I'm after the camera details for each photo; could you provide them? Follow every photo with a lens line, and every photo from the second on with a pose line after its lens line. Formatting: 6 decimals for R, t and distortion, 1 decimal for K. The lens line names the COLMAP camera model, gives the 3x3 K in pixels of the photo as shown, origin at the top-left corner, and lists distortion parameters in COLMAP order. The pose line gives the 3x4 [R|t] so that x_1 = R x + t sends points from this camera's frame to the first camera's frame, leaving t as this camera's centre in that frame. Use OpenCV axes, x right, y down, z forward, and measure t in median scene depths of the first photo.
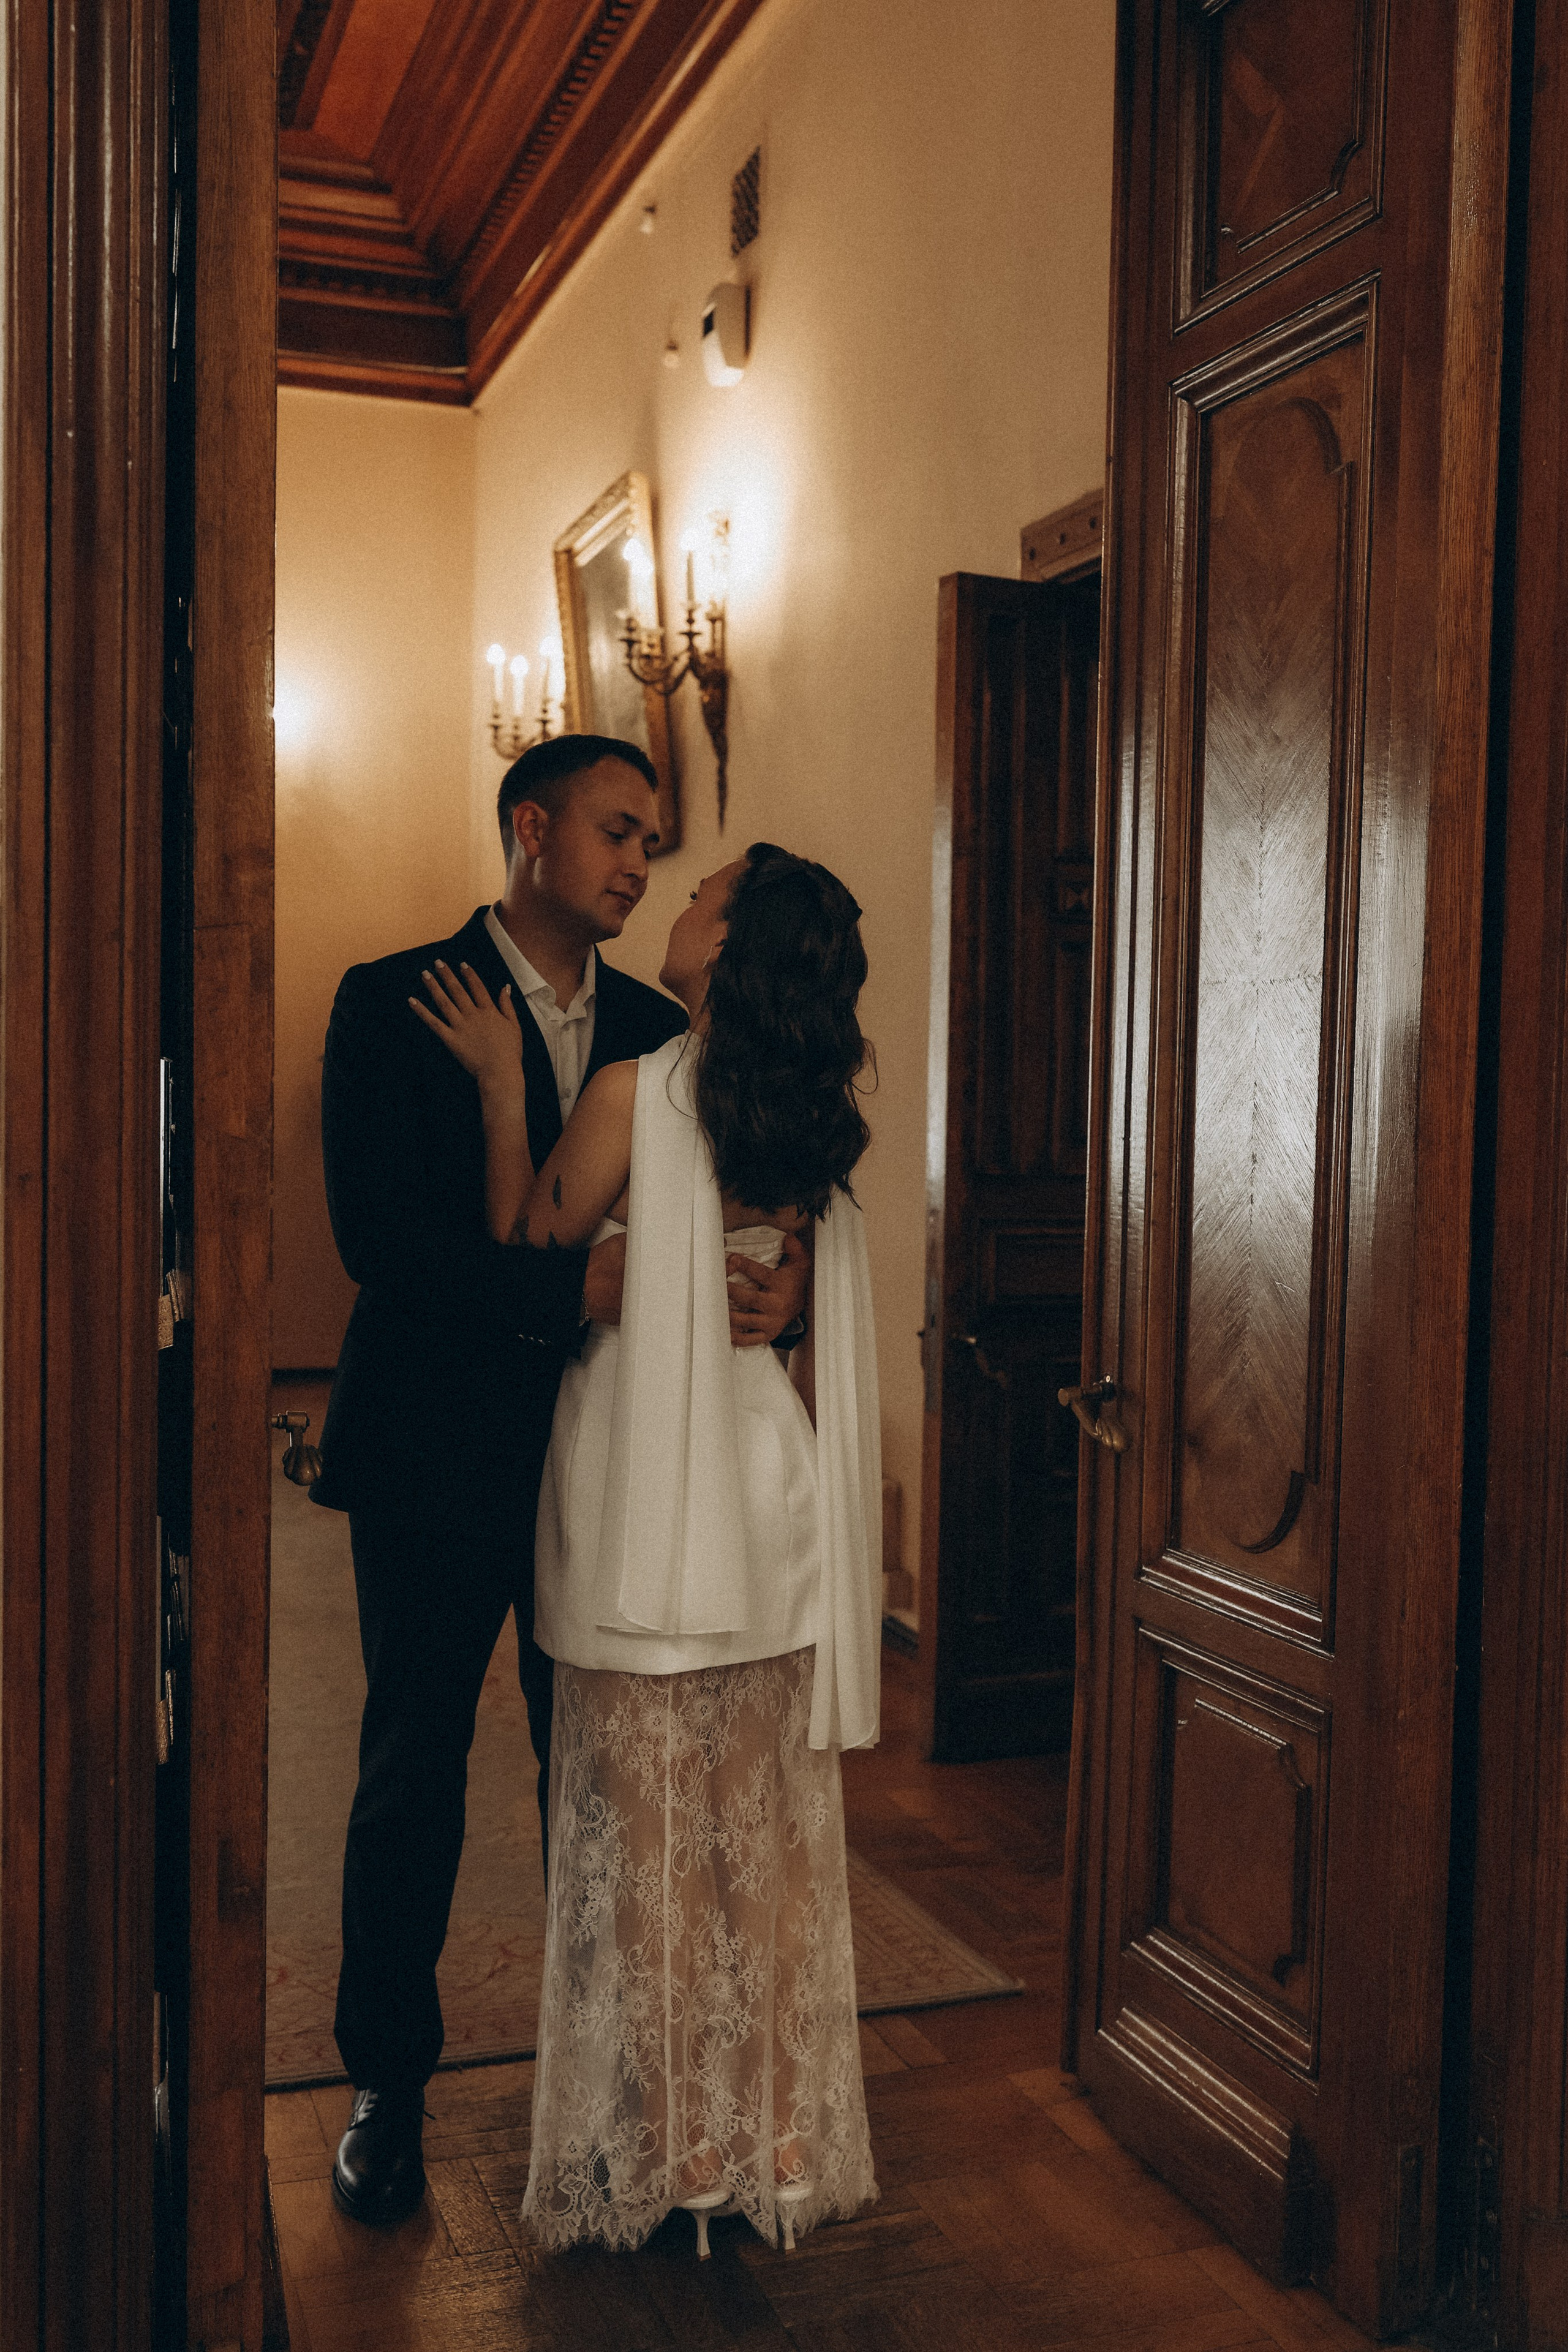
lens RADIAL K [[2524.9, 0, 784.0], [0, 2524.9, 1176.0], [0, 0, 1]] dist [0.010396, -0.138141]
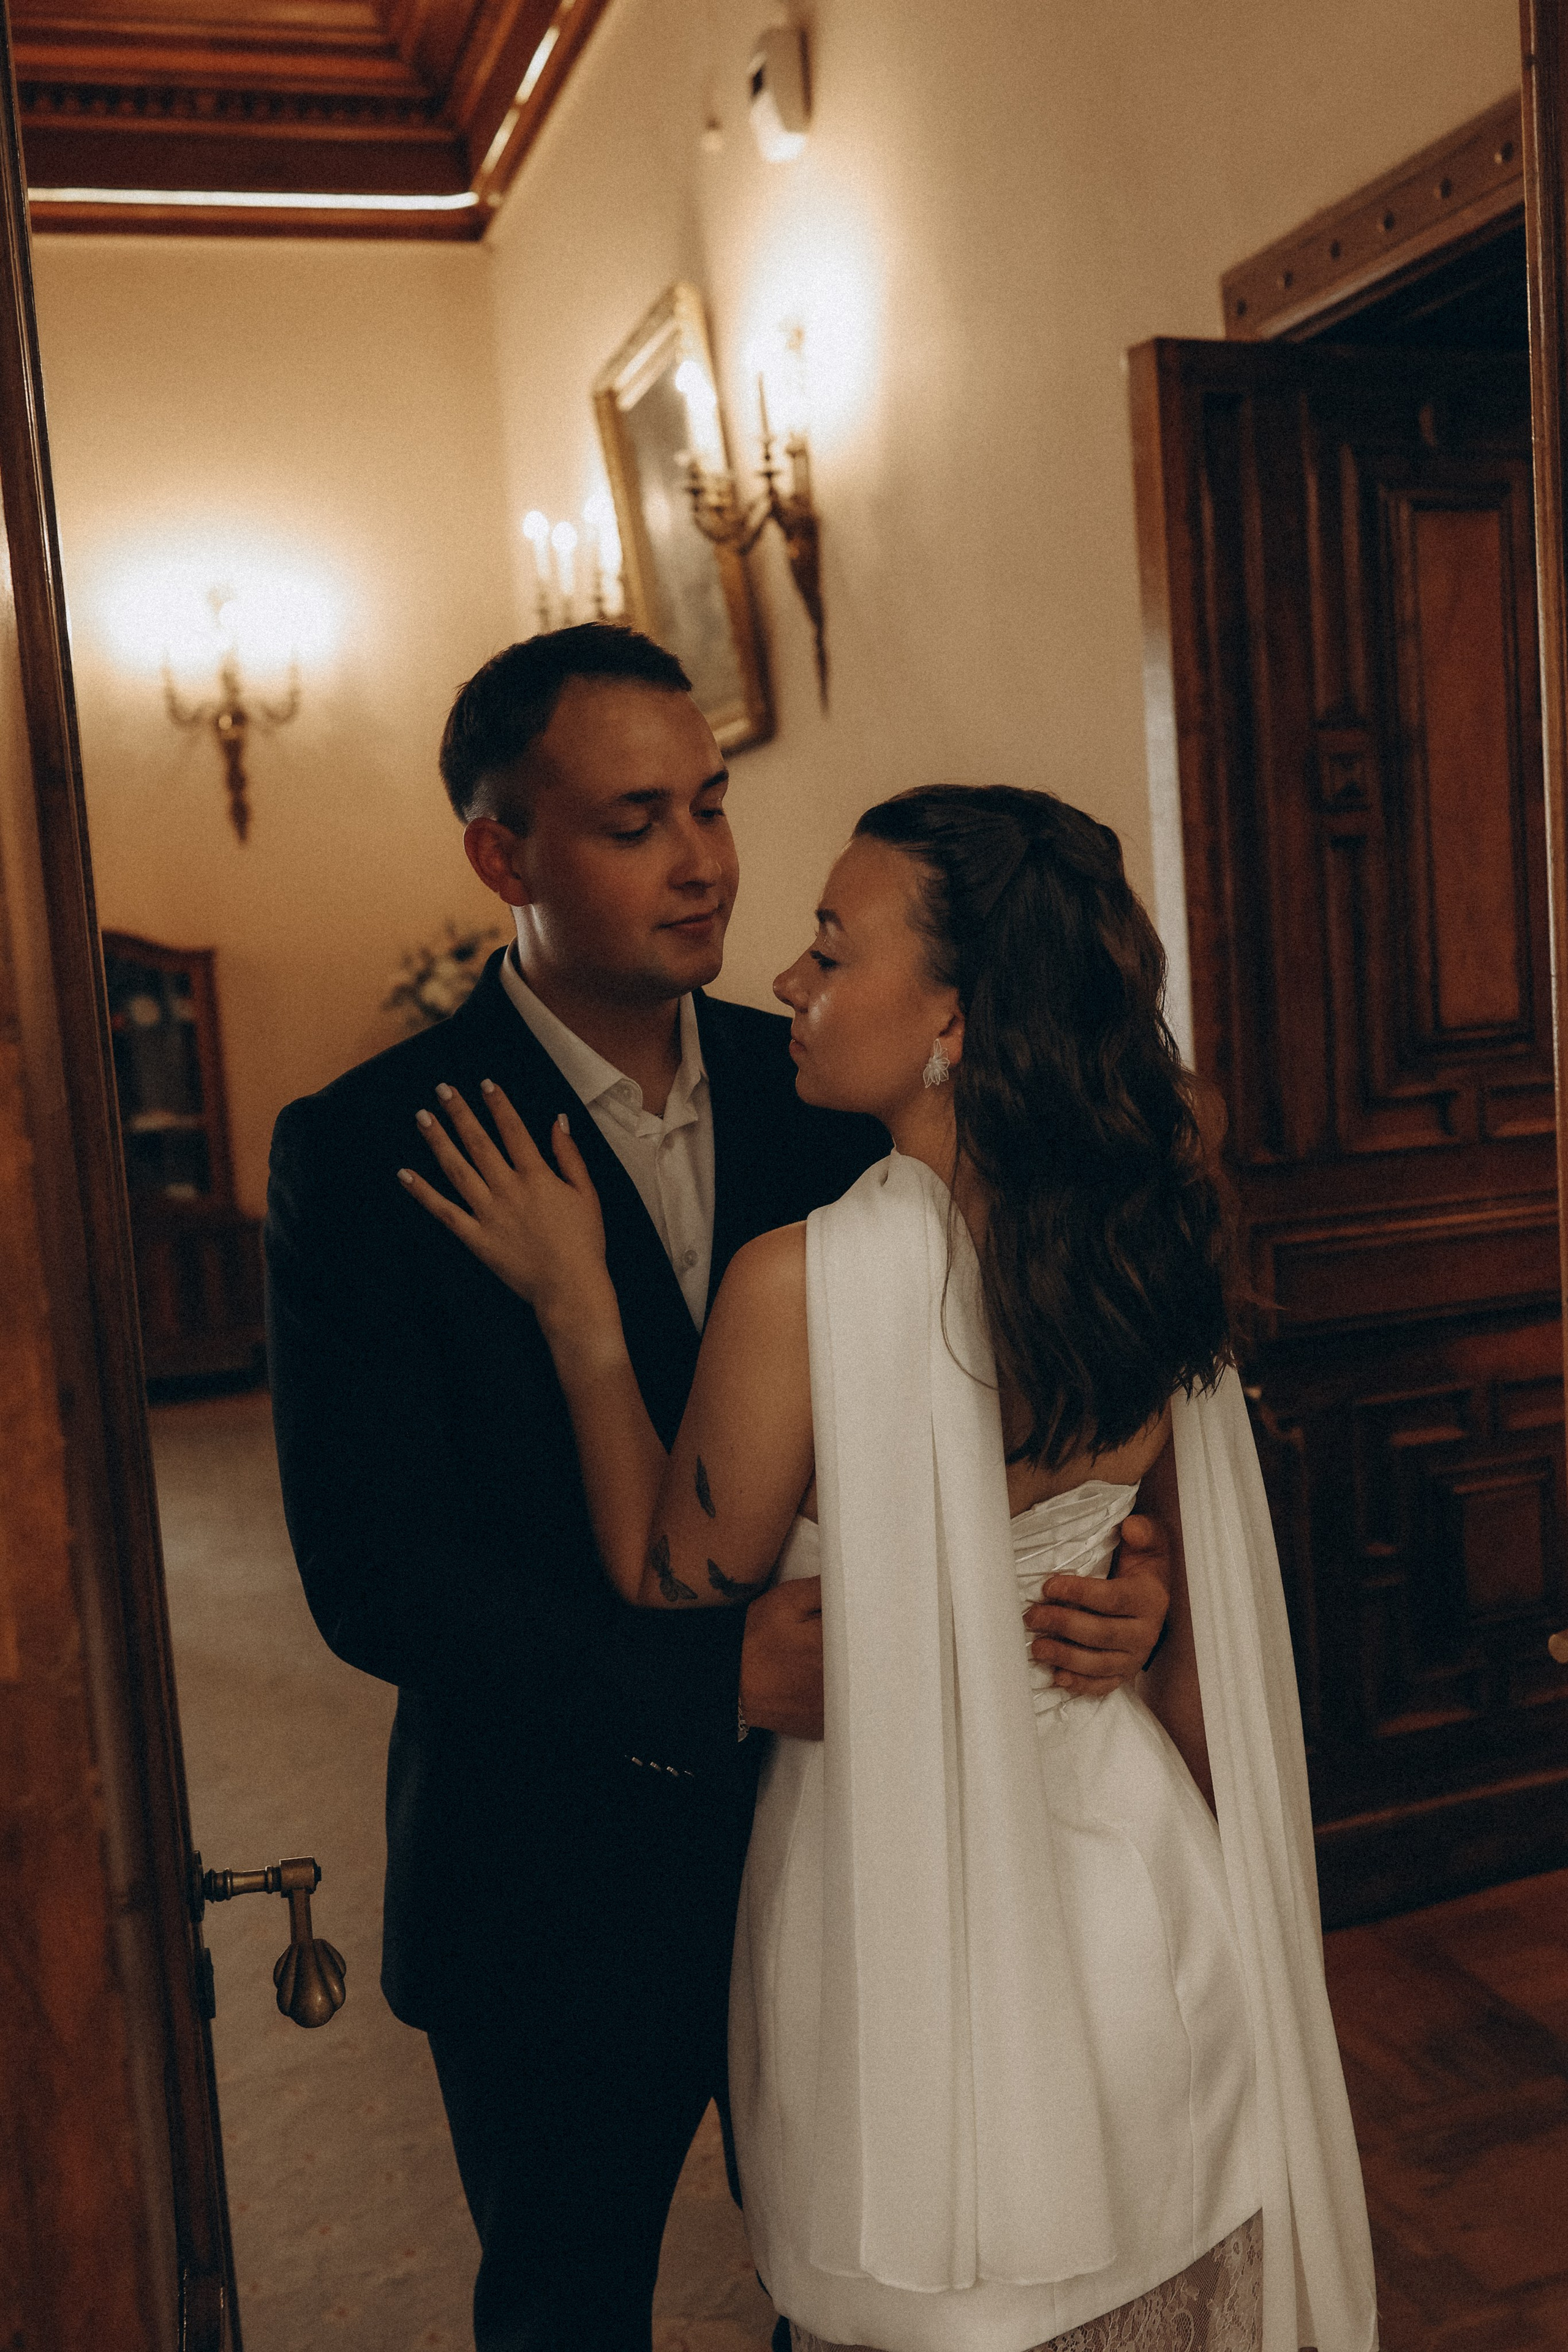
lens RADIAL K [[2524.9, 0, 784.0], [0, 2524.9, 1176.0], [0, 0, 1]] dist [0.010396, -0.138141]
pose [[0.995218, -0.087439, -0.043542, -0.016101], [0.089718, 0.994531, 0.053463, -0.032601], [0.038629, -0.057114, 0.997620, 0.174429]]
